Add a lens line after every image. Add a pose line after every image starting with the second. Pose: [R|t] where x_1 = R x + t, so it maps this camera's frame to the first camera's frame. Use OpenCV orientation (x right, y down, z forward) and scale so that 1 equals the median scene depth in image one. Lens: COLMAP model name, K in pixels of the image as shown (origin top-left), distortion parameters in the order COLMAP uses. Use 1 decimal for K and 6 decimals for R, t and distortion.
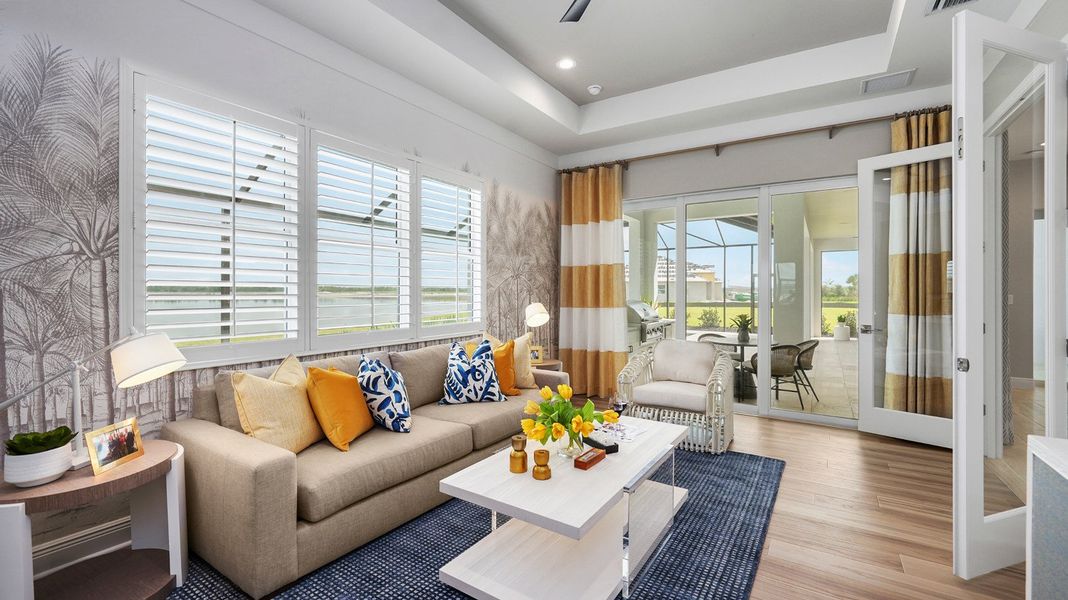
lens RADIAL K [[431.8, 0, 550.8], [0, 431.8, 297.3], [0, 0, 1]] dist [-0.014501, 0.000179]
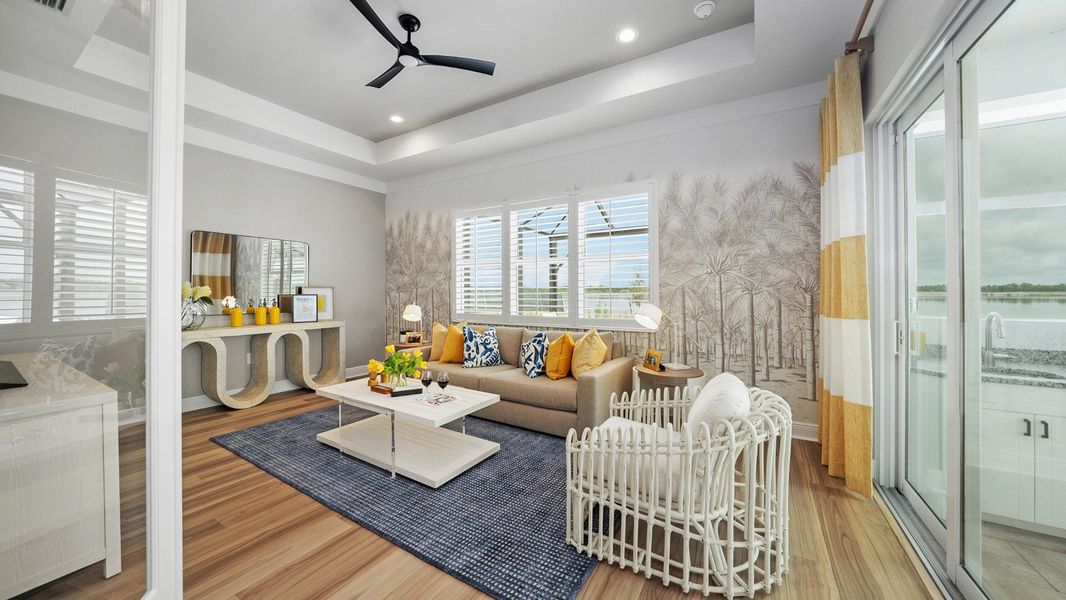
lens RADIAL K [[374.0, 0, 529.8], [0, 374.0, 291.6], [0, 0, 1]] dist [-0.000510, 0.000001]
pose [[0.017393, -0.003618, -0.999842, 0.677894], [-0.014821, 0.999883, -0.003876, -0.003230], [0.999739, 0.014886, 0.017337, 0.664254]]
